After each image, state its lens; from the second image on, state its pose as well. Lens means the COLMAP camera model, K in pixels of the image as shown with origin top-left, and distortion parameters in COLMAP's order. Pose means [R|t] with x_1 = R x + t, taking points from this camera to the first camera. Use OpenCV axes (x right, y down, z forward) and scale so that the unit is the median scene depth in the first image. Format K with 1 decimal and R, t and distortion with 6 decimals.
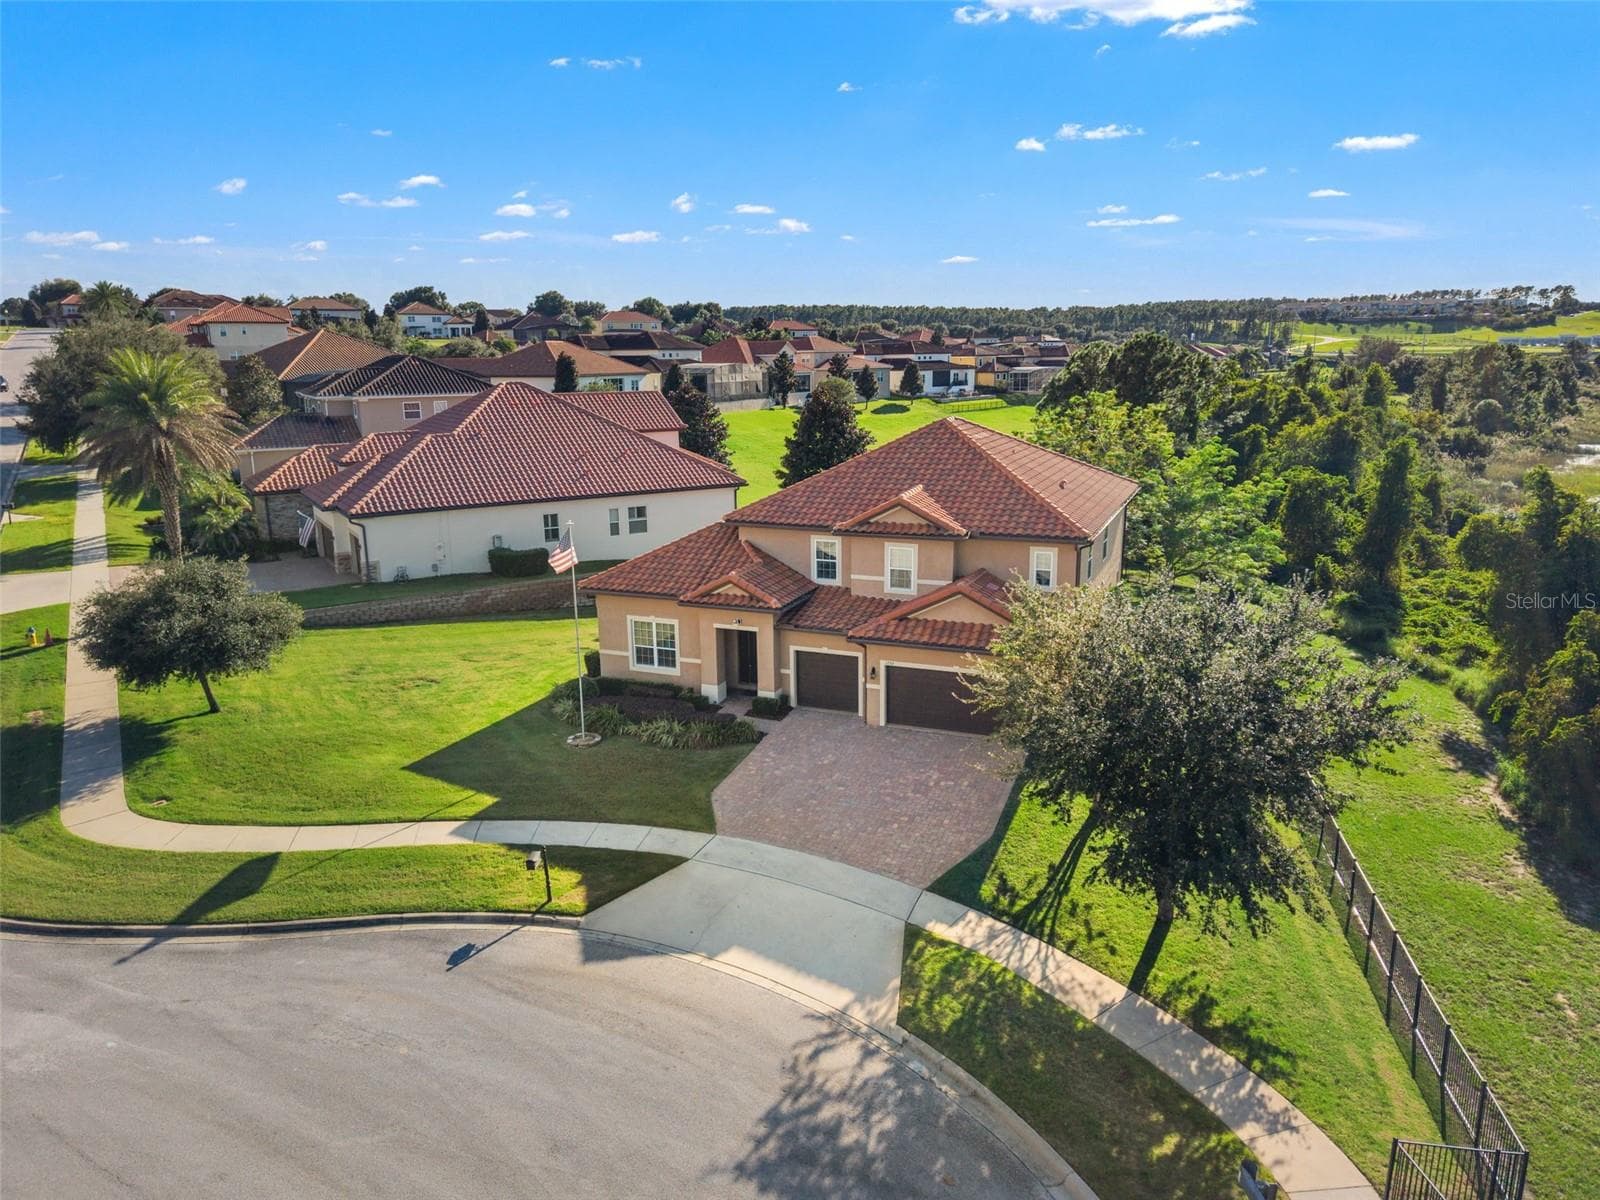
lens RADIAL K [[1066.3, 0, 798.5], [0, 1066.3, 600.2], [0, 0, 1]] dist [0.048915, -0.059368]
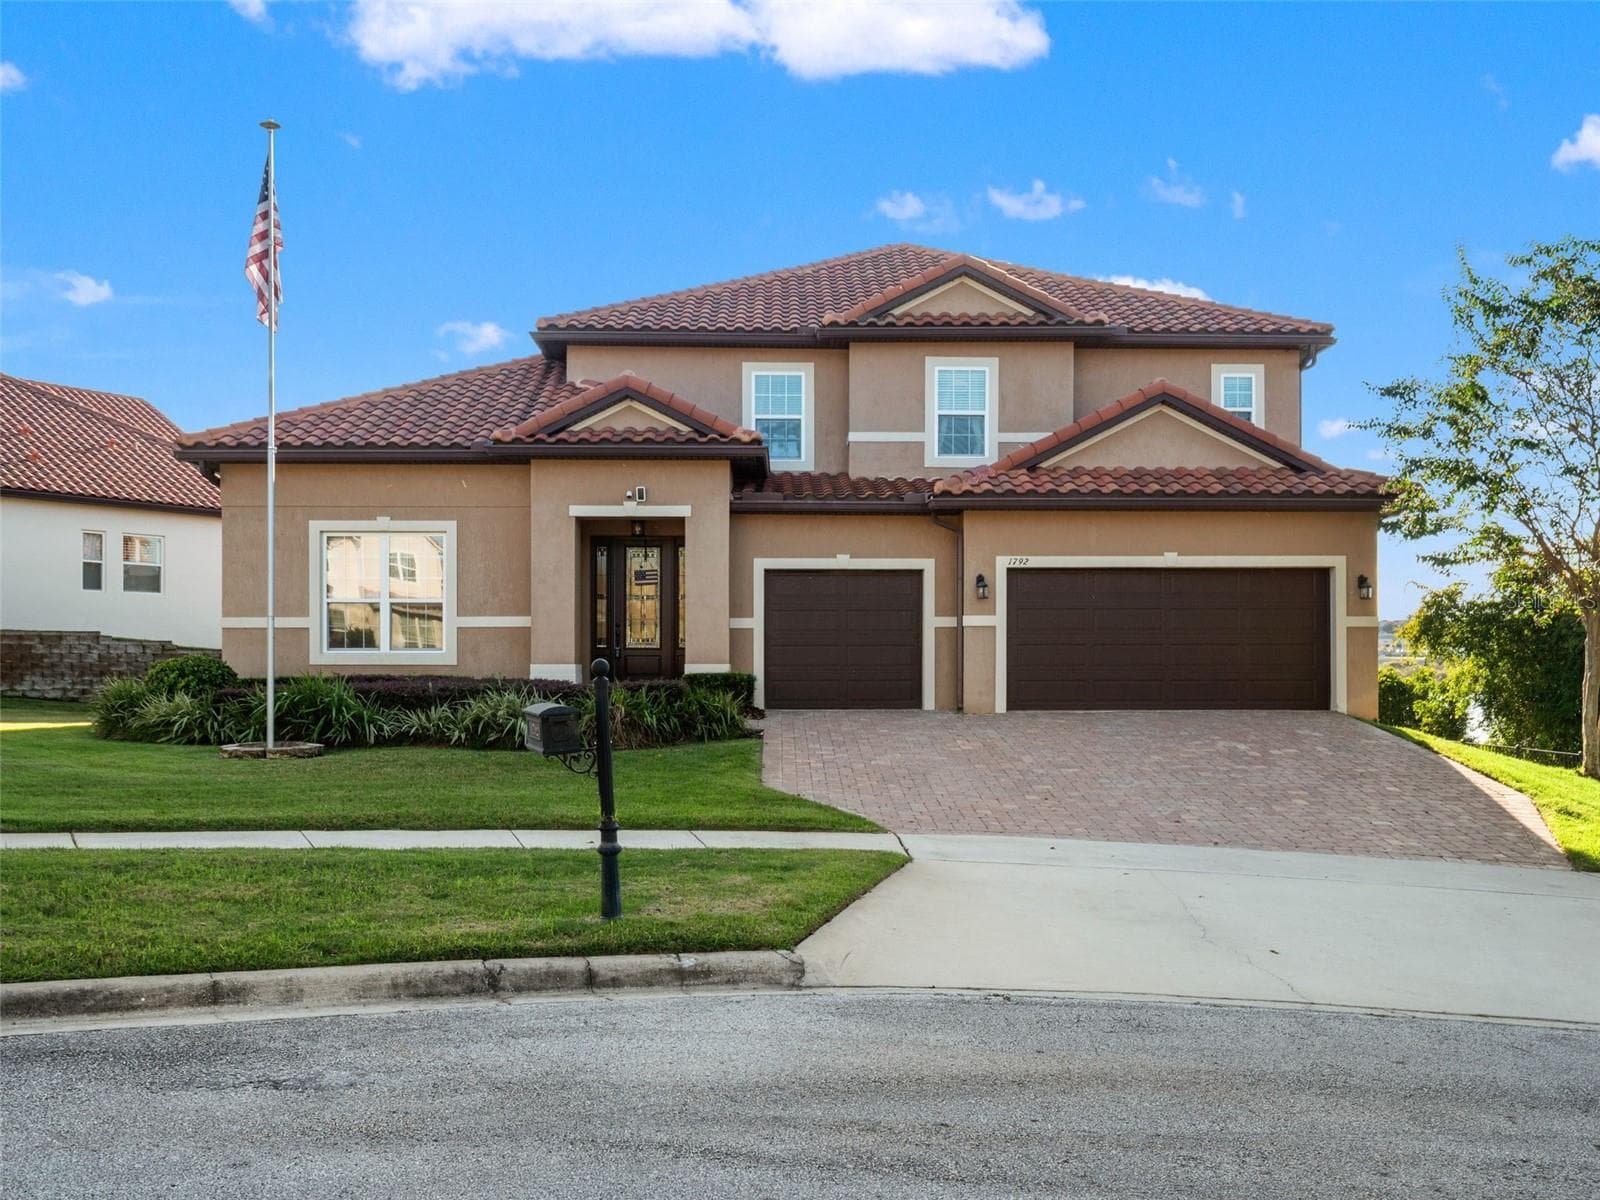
lens RADIAL K [[1421.1, 0, 811.8], [0, 1421.1, 672.8], [0, 0, 1]] dist [-0.007899, 0.000015]
pose [[0.909343, 0.011930, 0.415875, -0.222768], [0.081549, 0.975088, -0.206285, 0.205800], [-0.407976, 0.221498, 0.885717, 0.492253]]
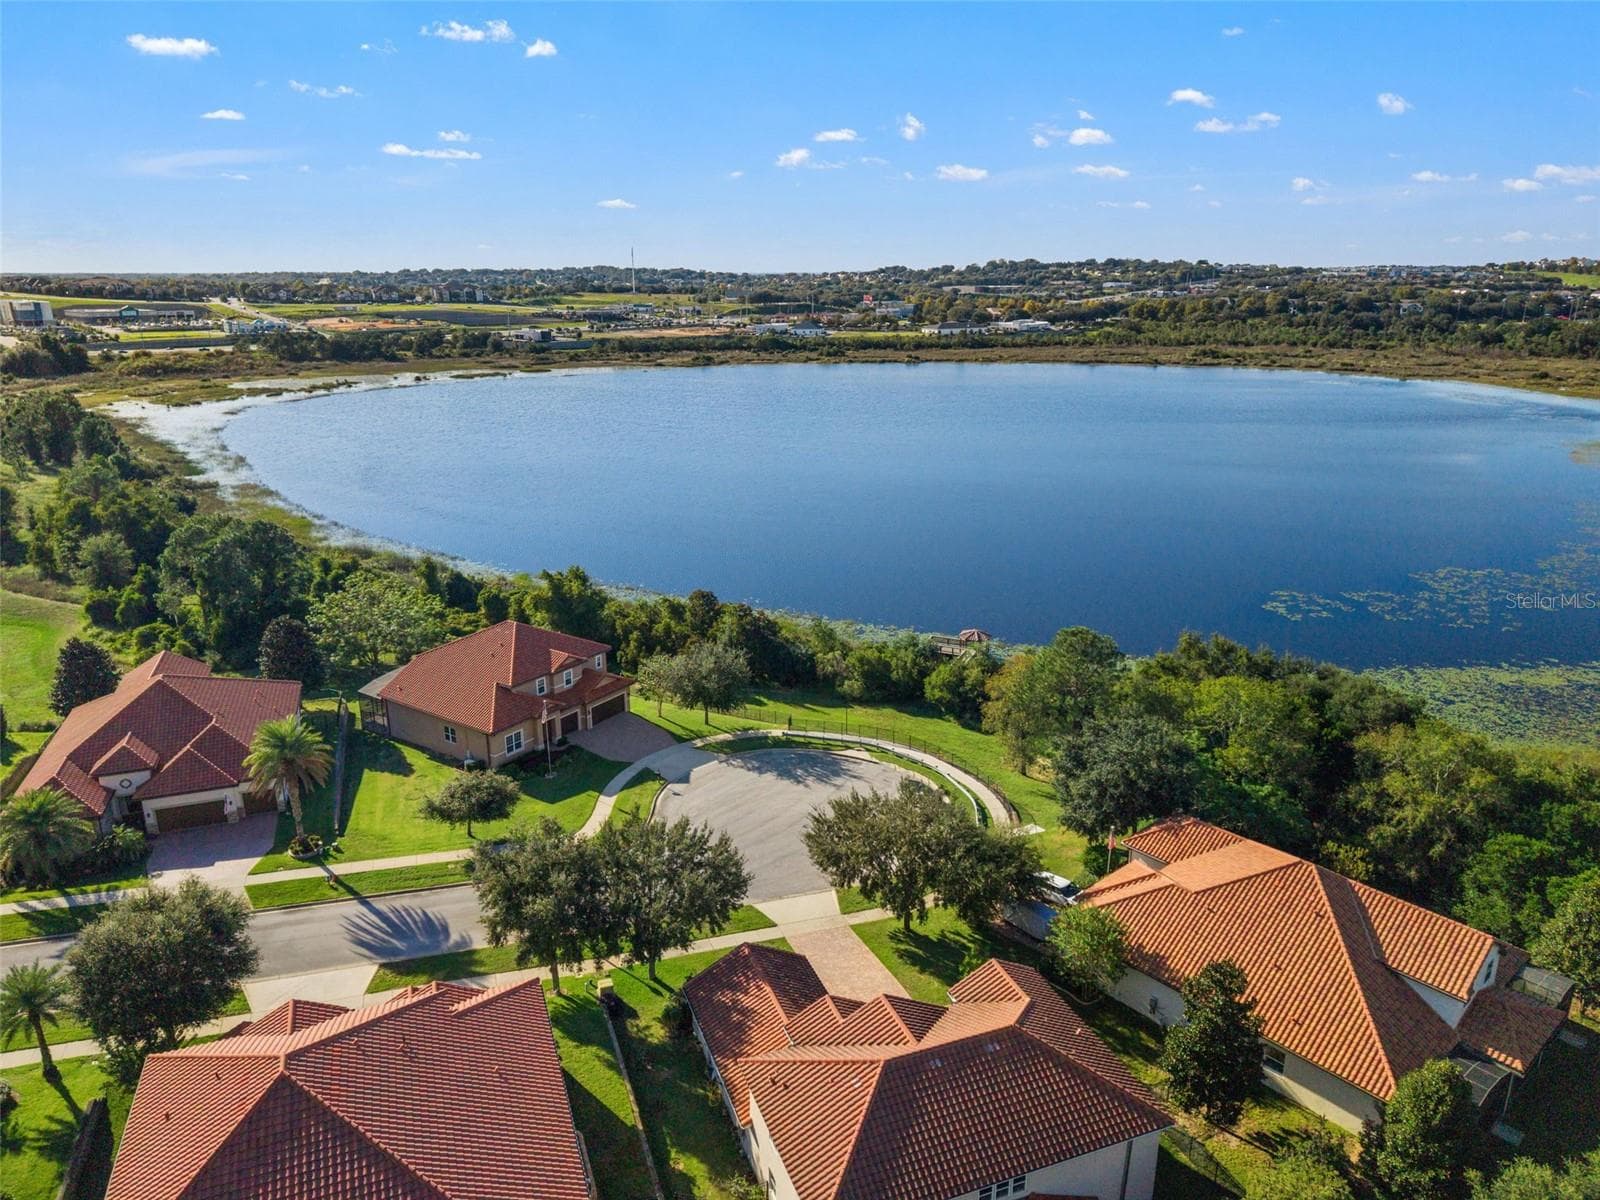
lens RADIAL K [[1060.5, 0, 804.0], [0, 1060.5, 601.8], [0, 0, 1]] dist [0.069122, -0.099950]
pose [[0.195559, -0.277479, 0.940618, -2.430692], [0.219955, 0.947112, 0.233665, -0.758363], [-0.955707, 0.161198, 0.246249, -0.358749]]
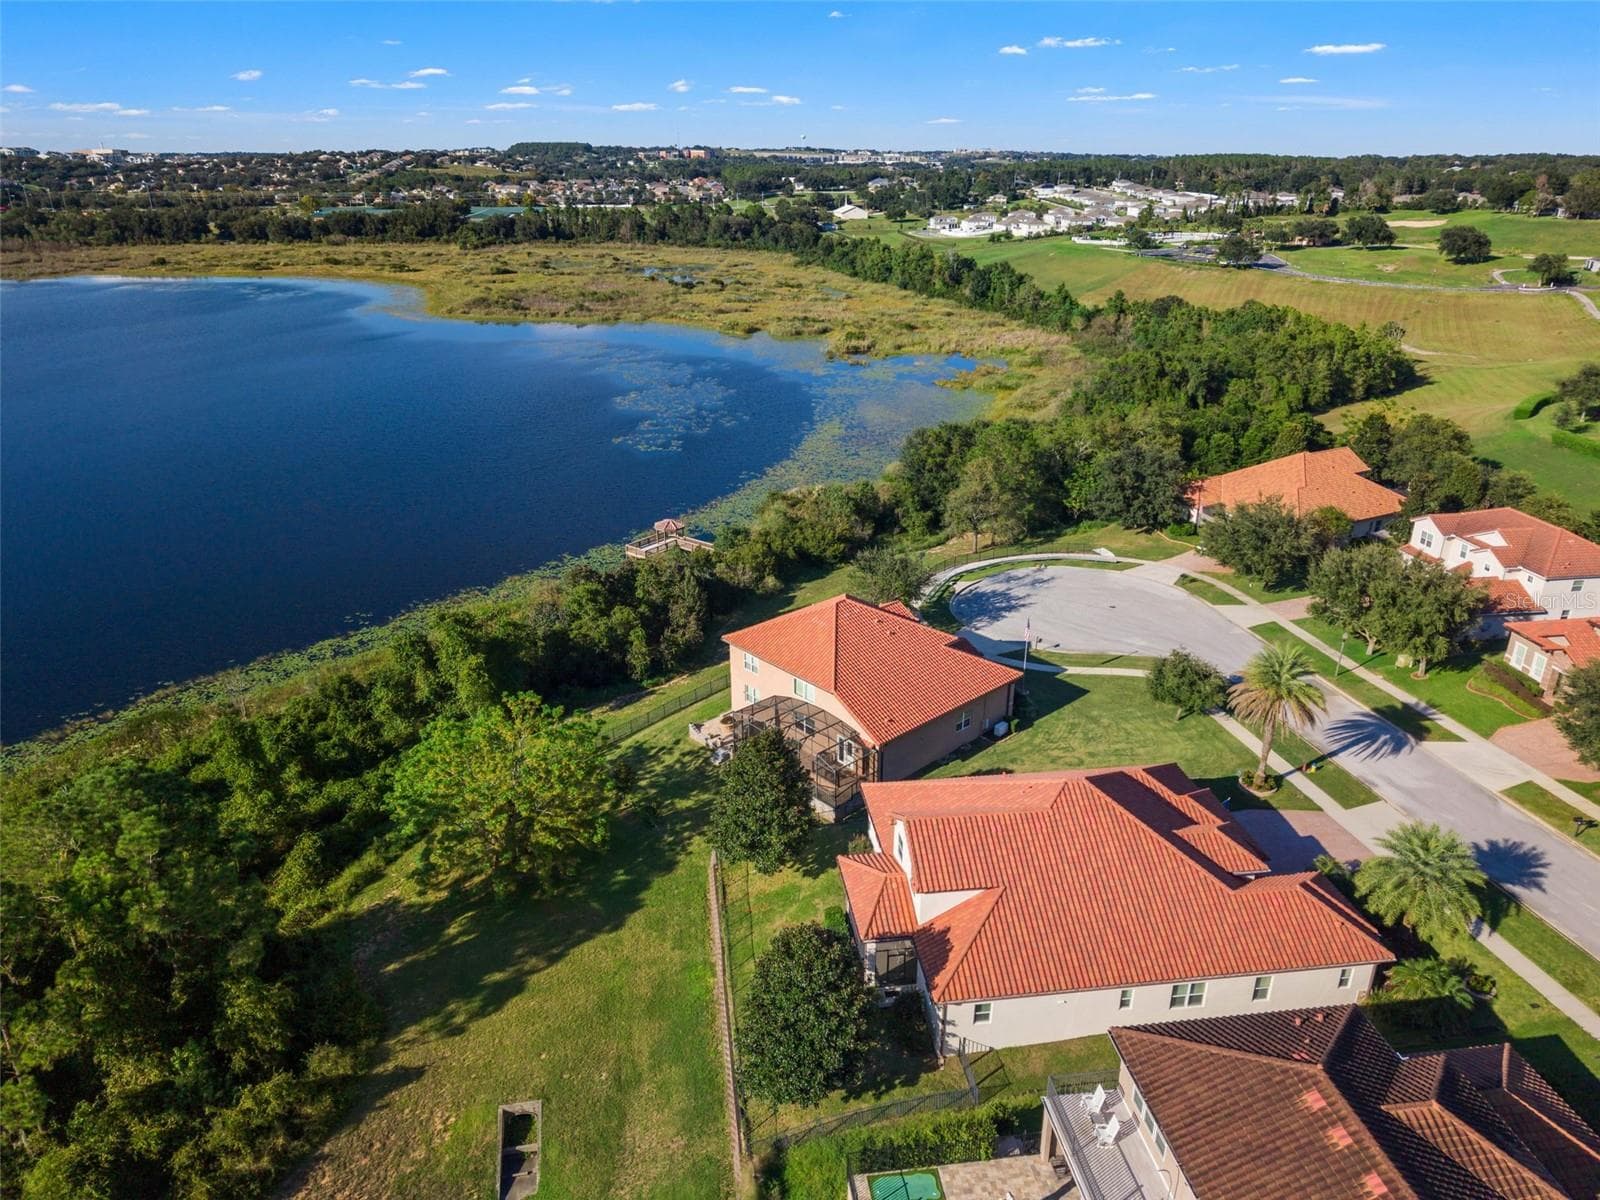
lens RADIAL K [[1057.4, 0, 800.5], [0, 1057.4, 615.7], [0, 0, 1]] dist [0.068927, -0.084482]
pose [[-0.909723, -0.150086, 0.387141, -0.652842], [0.107536, 0.815409, 0.568810, -1.488189], [-0.401048, 0.559091, -0.725656, 2.864804]]
